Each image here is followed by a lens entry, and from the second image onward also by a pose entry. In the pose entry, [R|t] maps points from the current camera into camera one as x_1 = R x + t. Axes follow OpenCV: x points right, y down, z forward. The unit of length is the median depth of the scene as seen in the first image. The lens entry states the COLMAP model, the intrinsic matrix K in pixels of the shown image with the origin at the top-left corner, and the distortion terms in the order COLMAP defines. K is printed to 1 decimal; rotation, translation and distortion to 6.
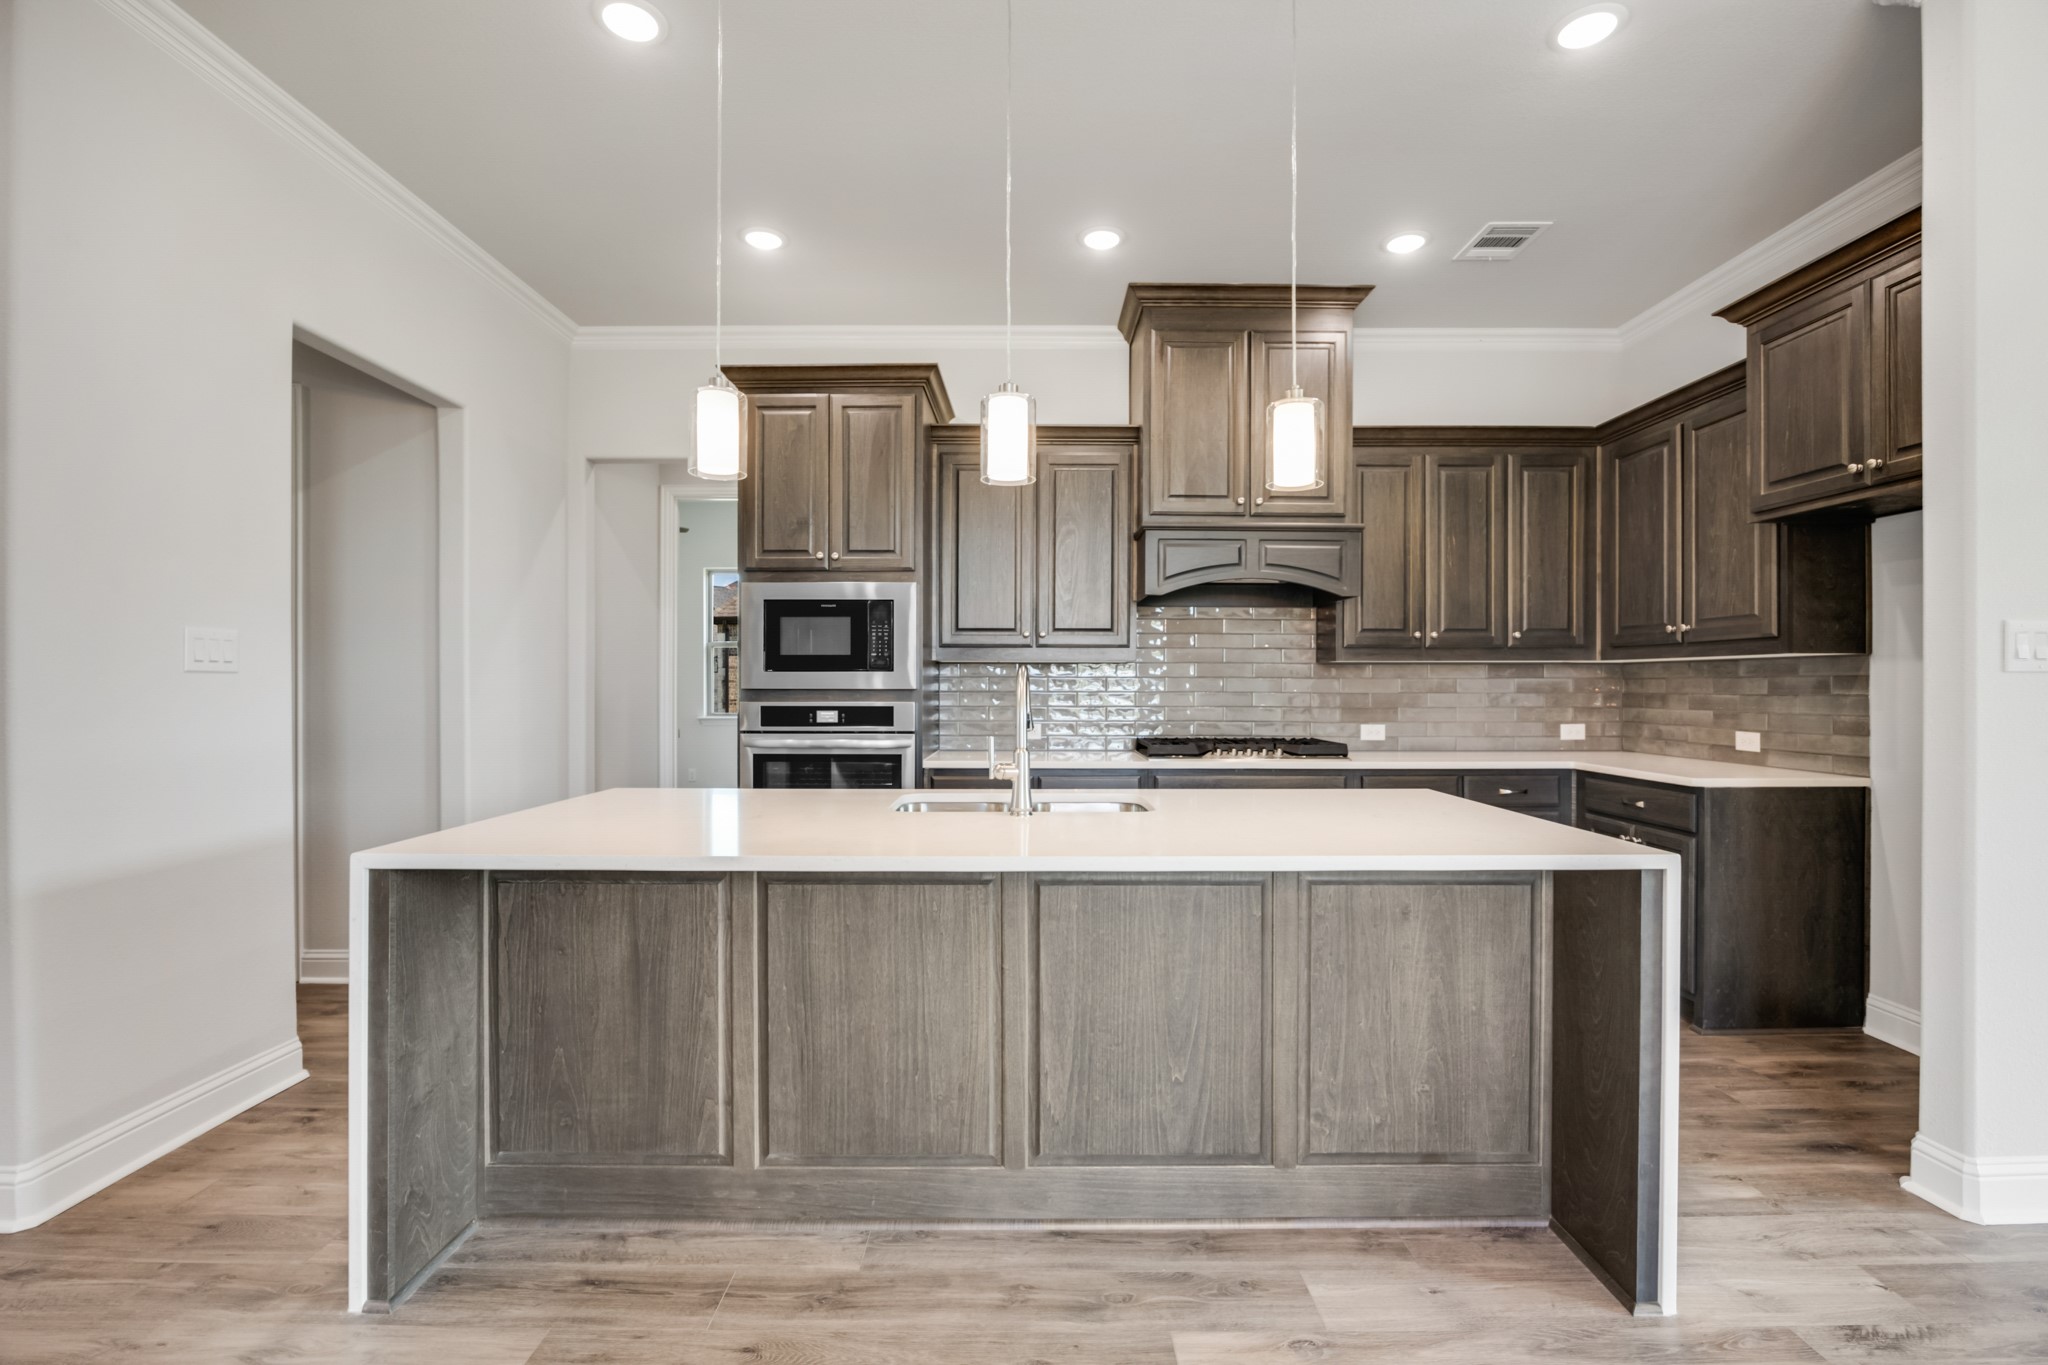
lens RADIAL K [[886.9, 0, 1016.0], [0, 886.9, 687.9], [0, 0, 1]] dist [-0.013376, -0.000048]
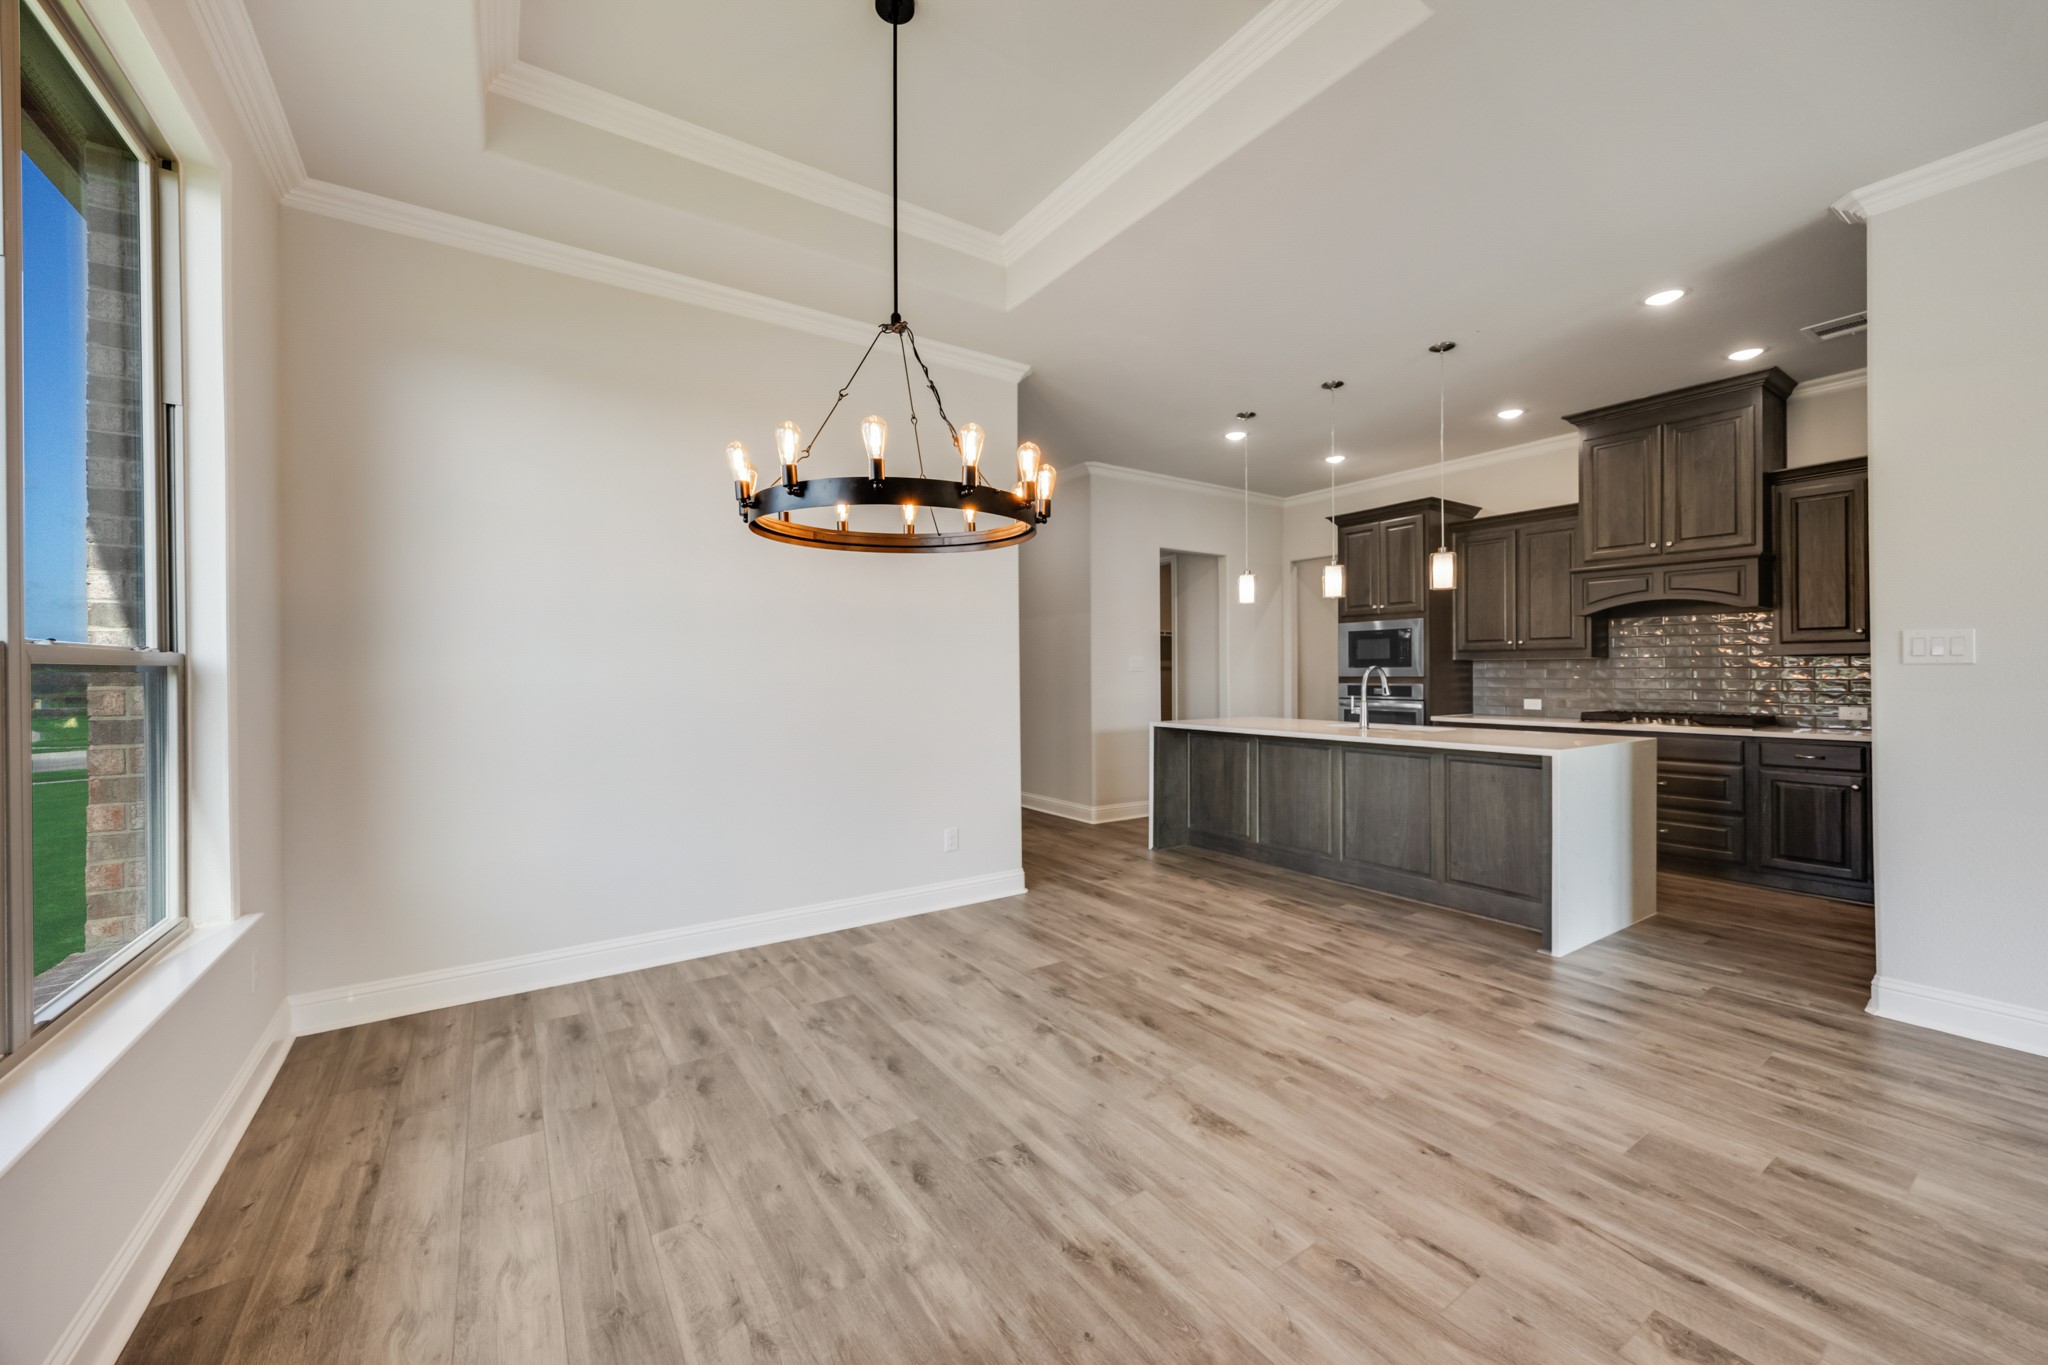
lens RADIAL K [[782.9, 0, 1032.0], [0, 782.9, 677.9], [0, 0, 1]] dist [-0.002442, 0.000046]
pose [[0.563739, -0.000302, -0.825953, 1.401147], [0.000928, 1.000000, 0.000268, 0.004290], [0.825952, -0.000917, 0.563739, -1.047597]]
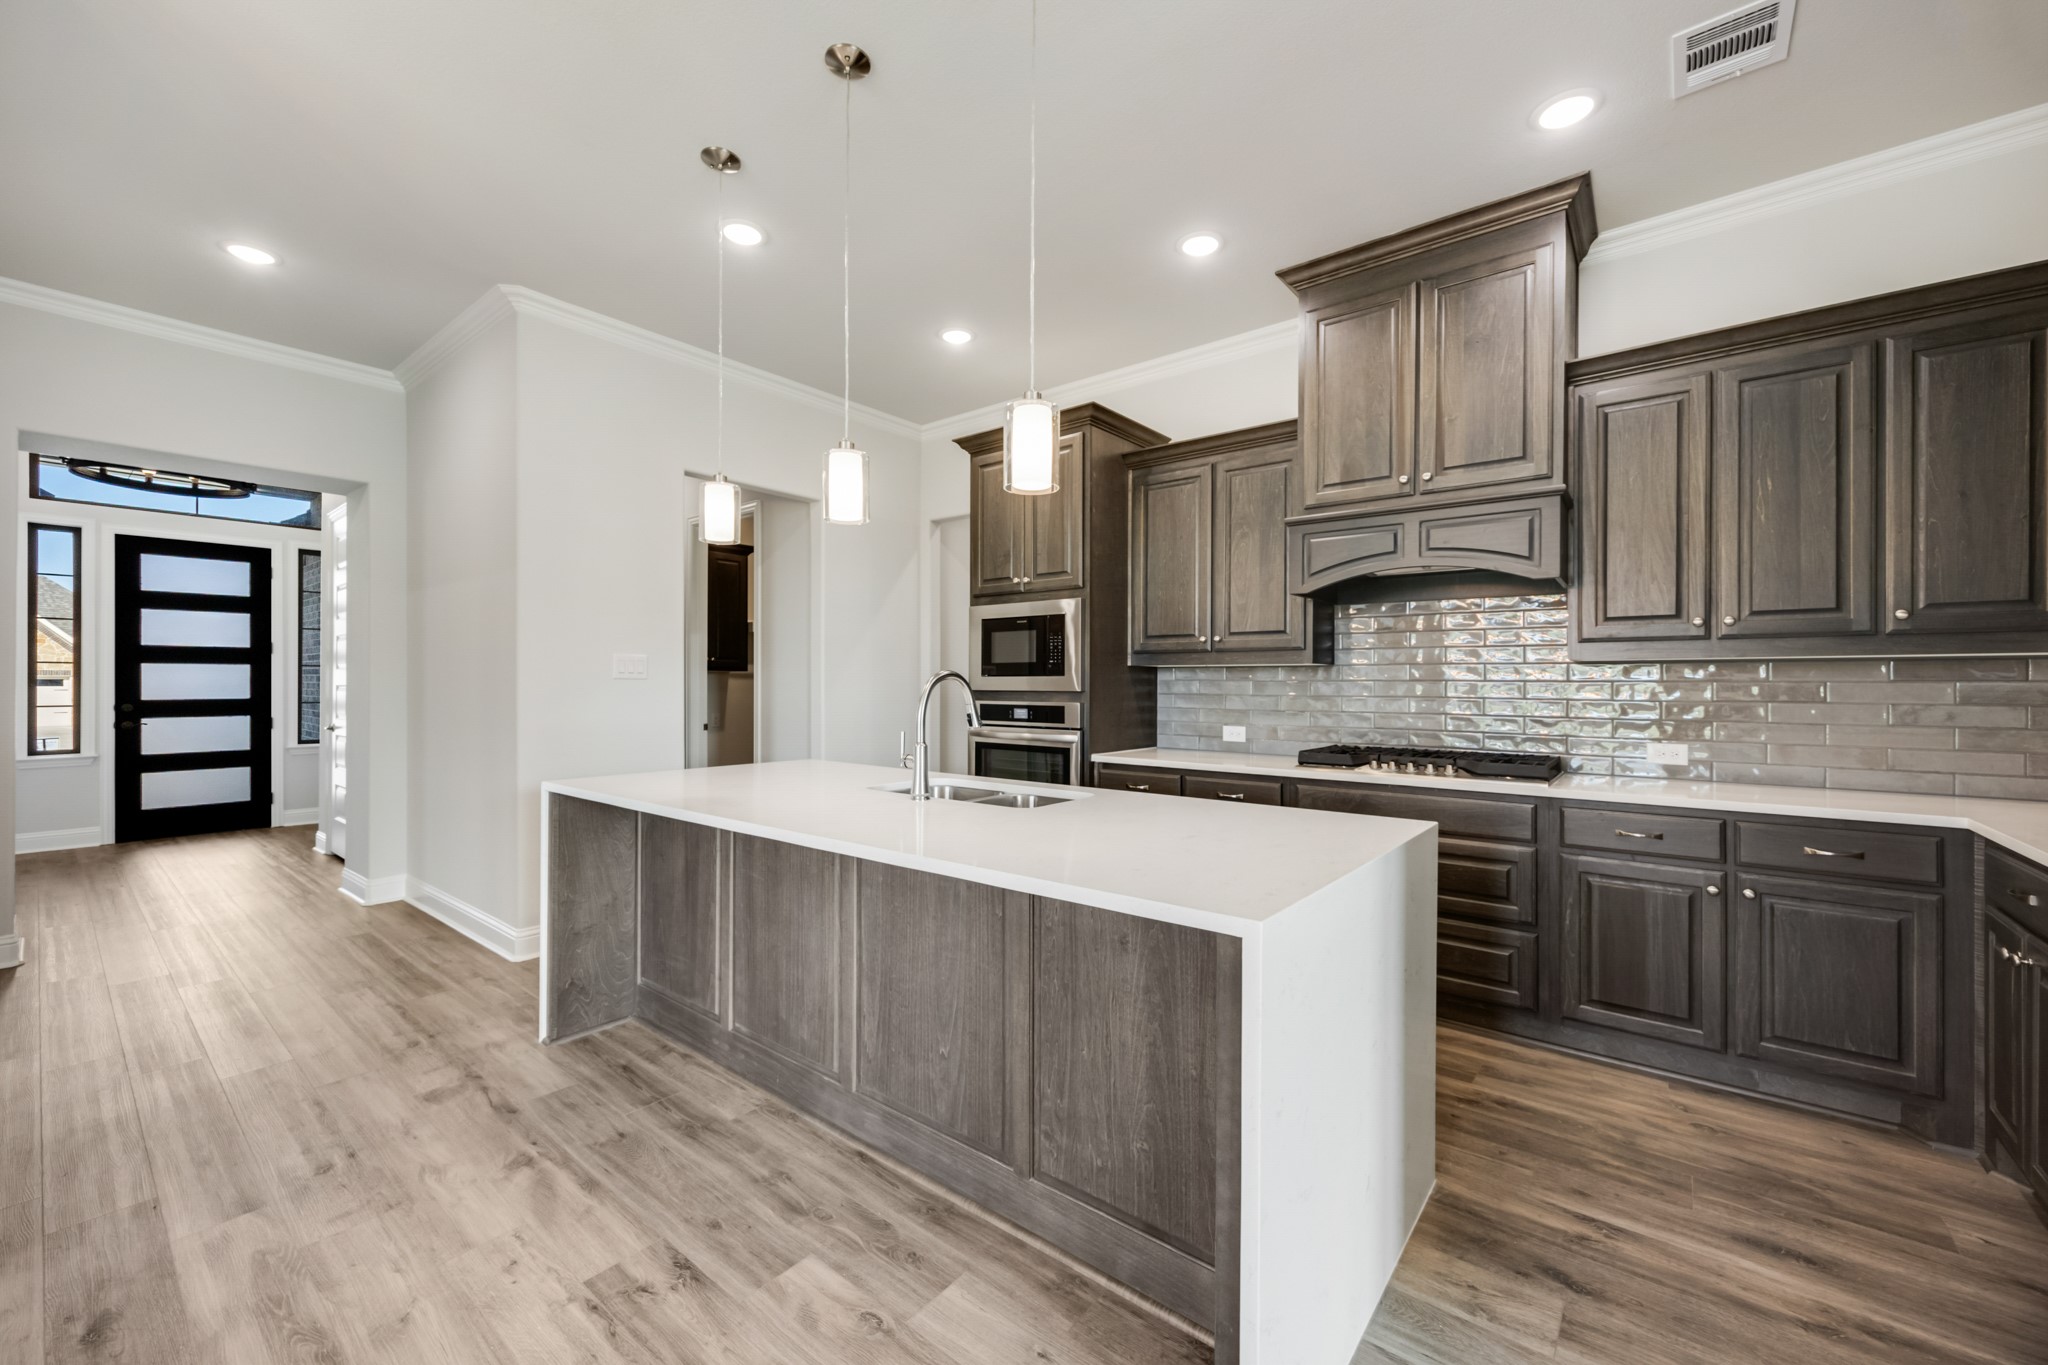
lens RADIAL K [[790.8, 0, 1036.9], [0, 790.8, 687.0], [0, 0, 1]] dist [0.000497, 0.000166]
pose [[0.785008, 0.003776, -0.619474, 0.869063], [-0.006198, 0.999979, -0.001759, -0.004309], [0.619454, 0.005220, 0.785015, 0.309792]]
